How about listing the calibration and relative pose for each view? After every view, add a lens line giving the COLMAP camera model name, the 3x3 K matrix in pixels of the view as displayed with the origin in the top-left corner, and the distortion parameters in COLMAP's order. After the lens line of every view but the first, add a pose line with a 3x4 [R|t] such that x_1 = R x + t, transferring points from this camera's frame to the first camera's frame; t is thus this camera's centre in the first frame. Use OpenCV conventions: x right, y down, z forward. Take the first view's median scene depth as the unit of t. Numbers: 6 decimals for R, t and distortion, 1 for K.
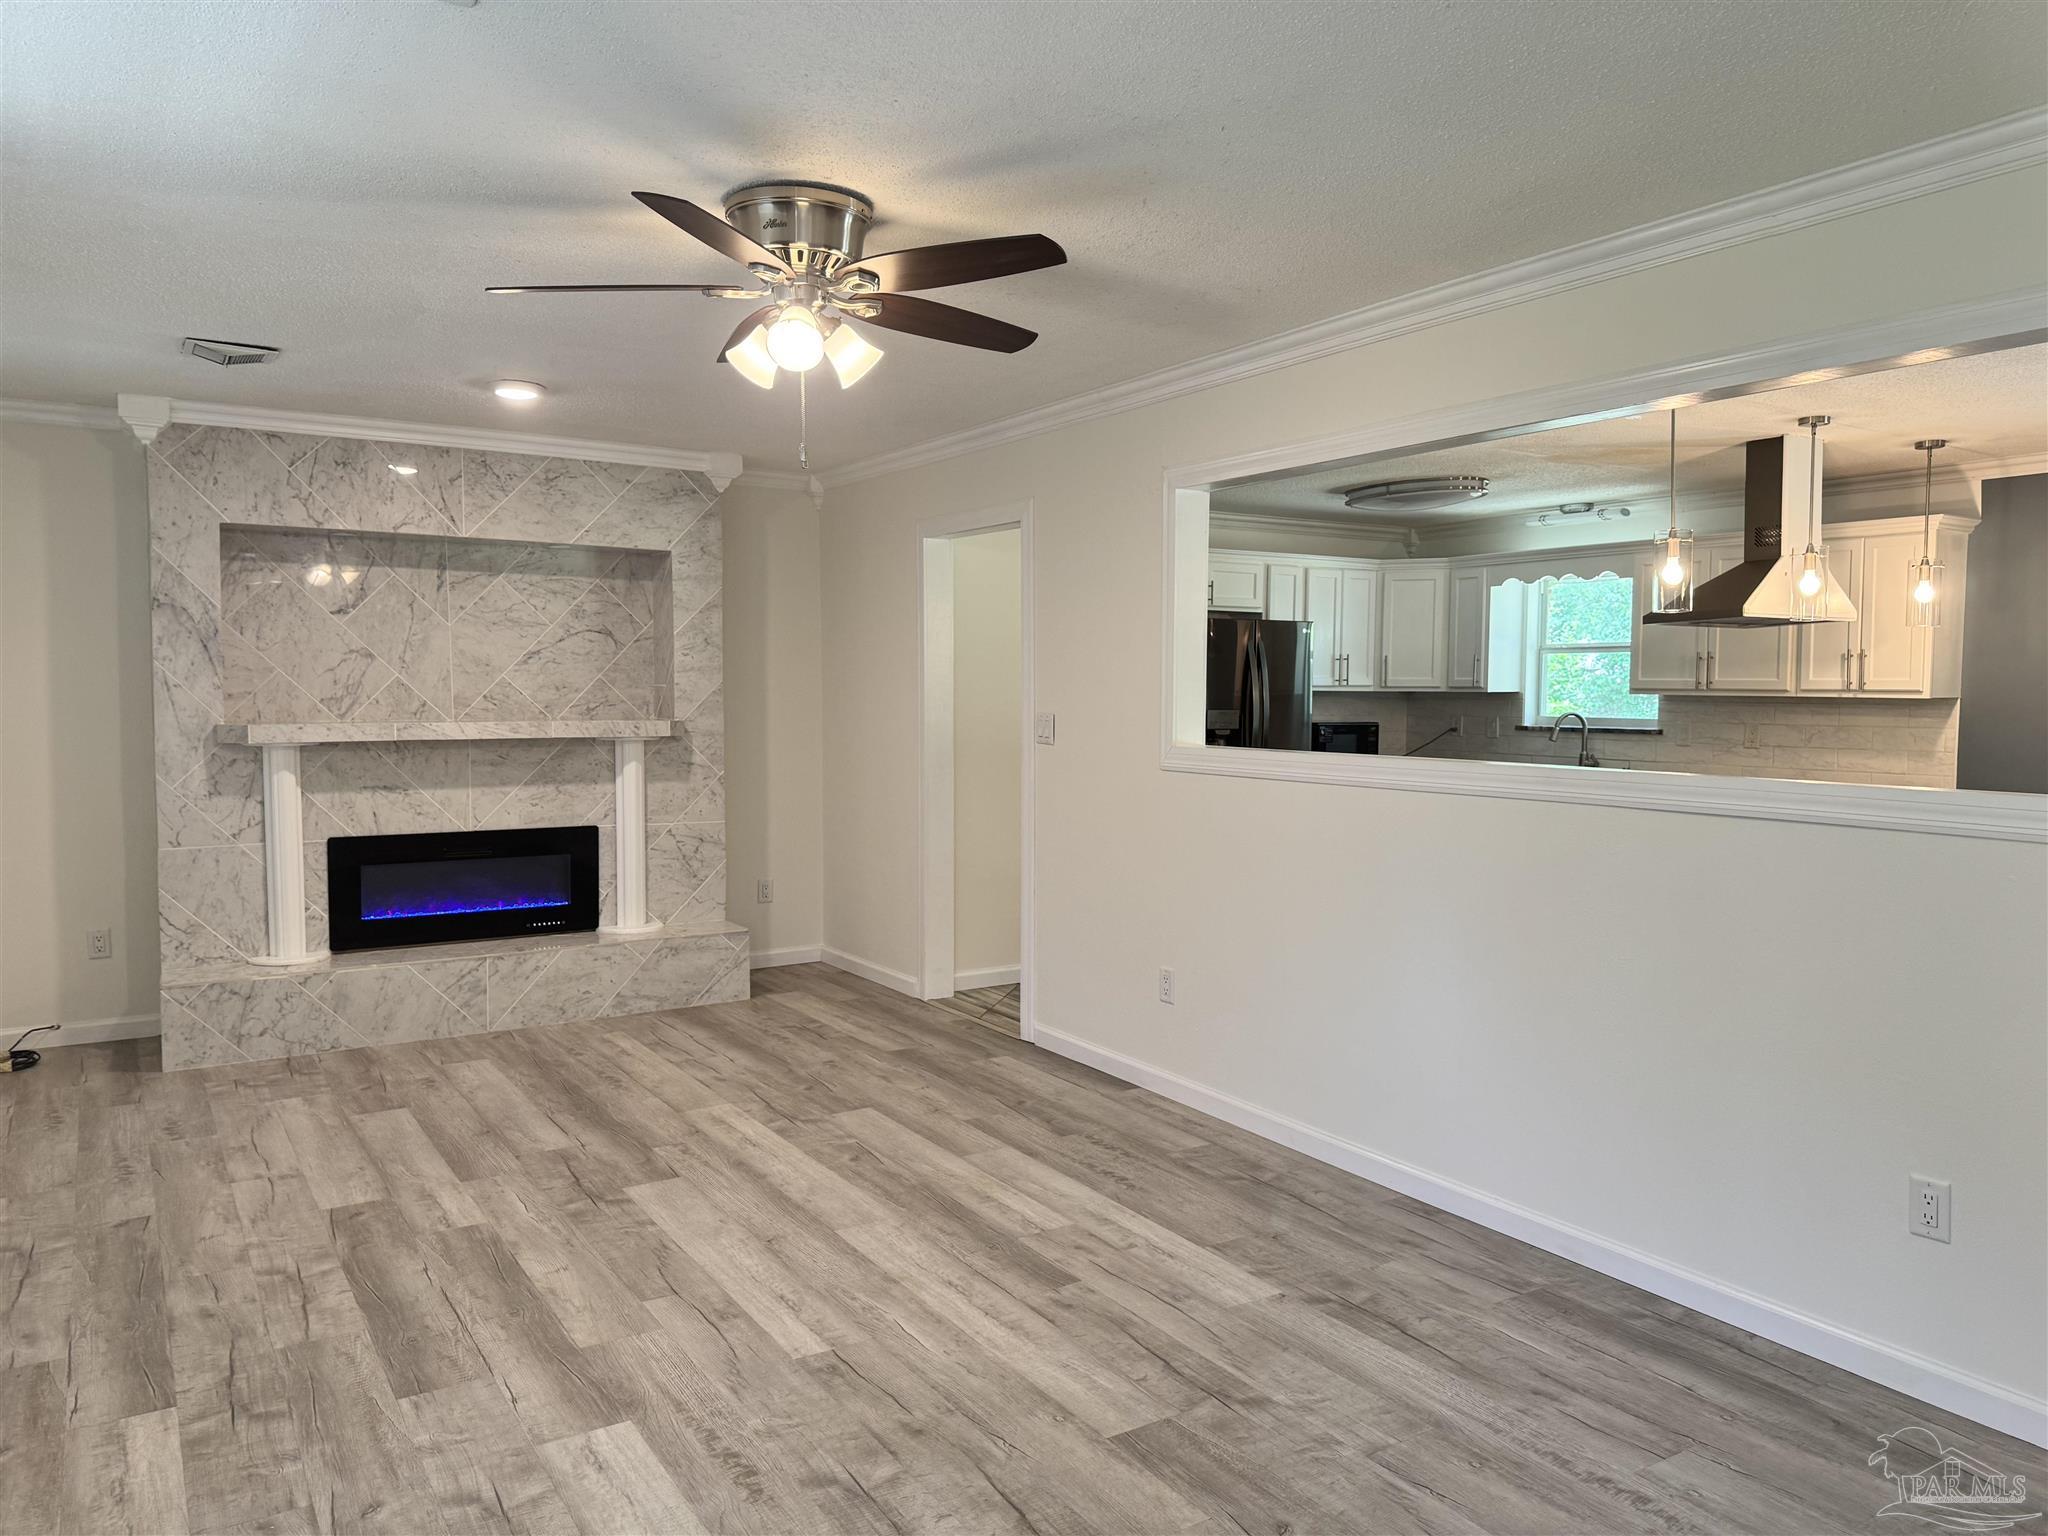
lens RADIAL K [[1437.5, 0, 1024.0], [0, 1437.5, 768.0], [0, 0, 1]] dist [0.072446, -0.056906]
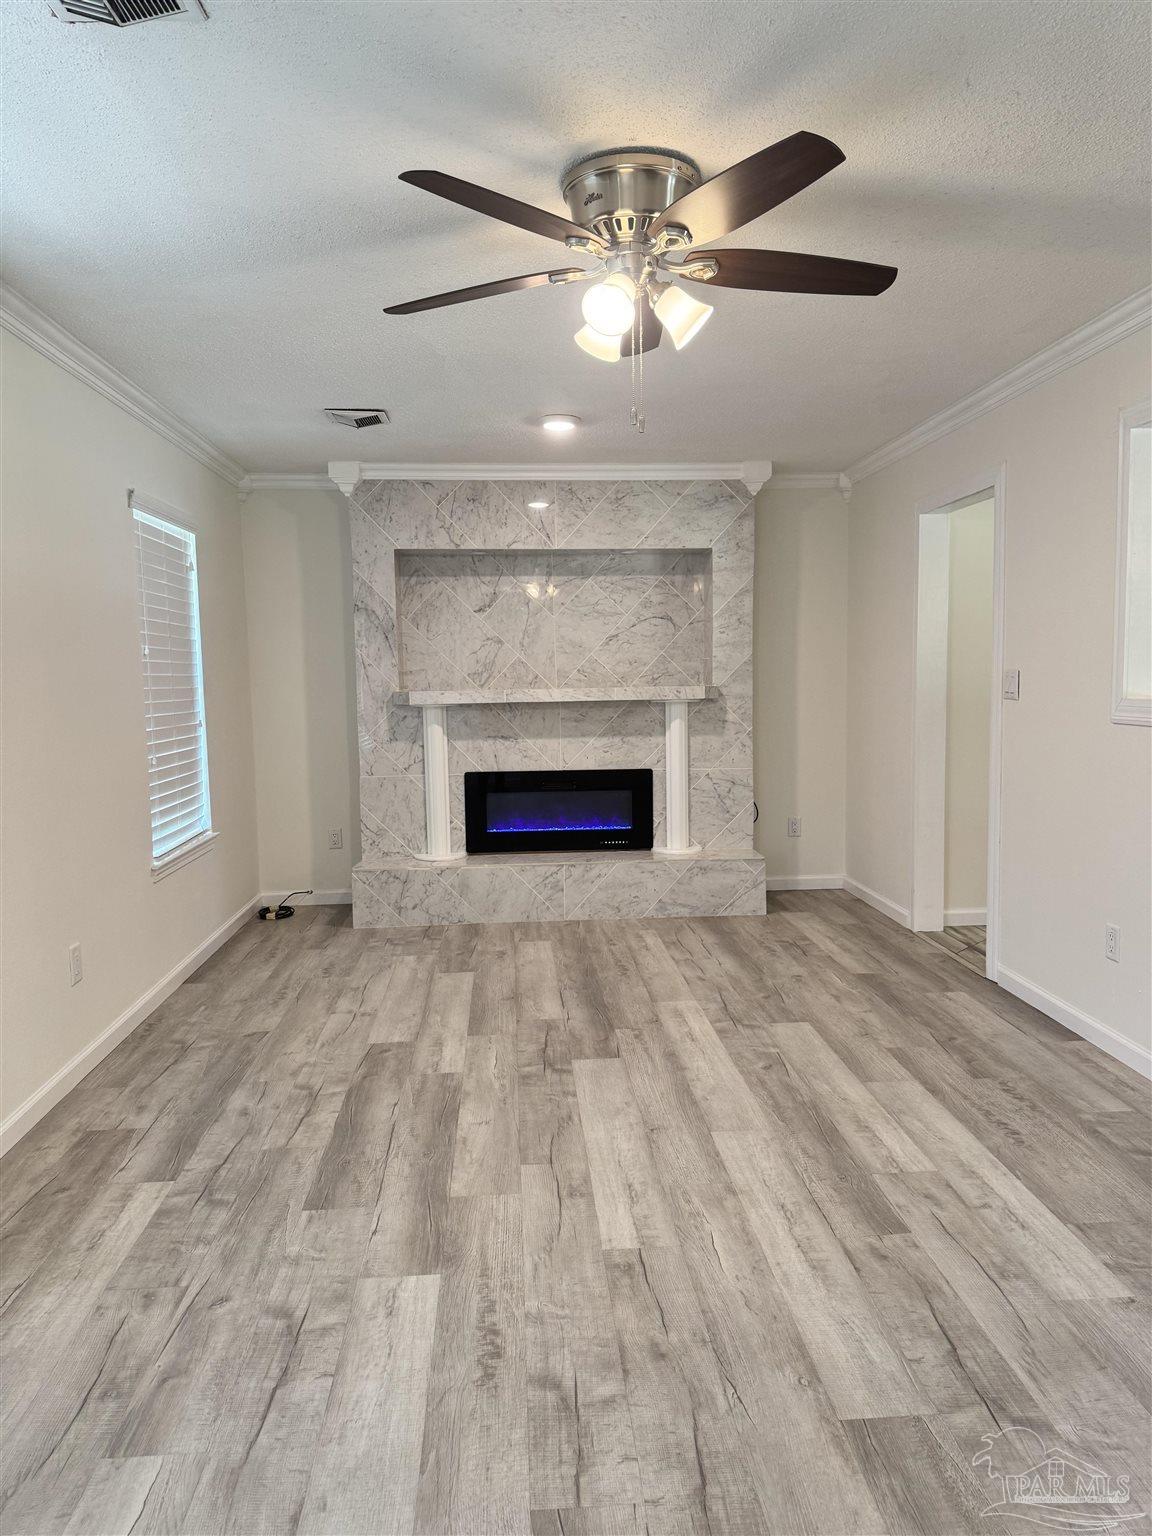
lens RADIAL K [[1076.9, 0, 576.0], [0, 1076.9, 768.0], [0, 0, 1]] dist [0.208843, -0.341813]
pose [[0.883010, 0.022636, -0.468807, 0.127839], [-0.007612, 0.999396, 0.033917, 0.009445], [0.469292, -0.026381, 0.882649, 0.162583]]
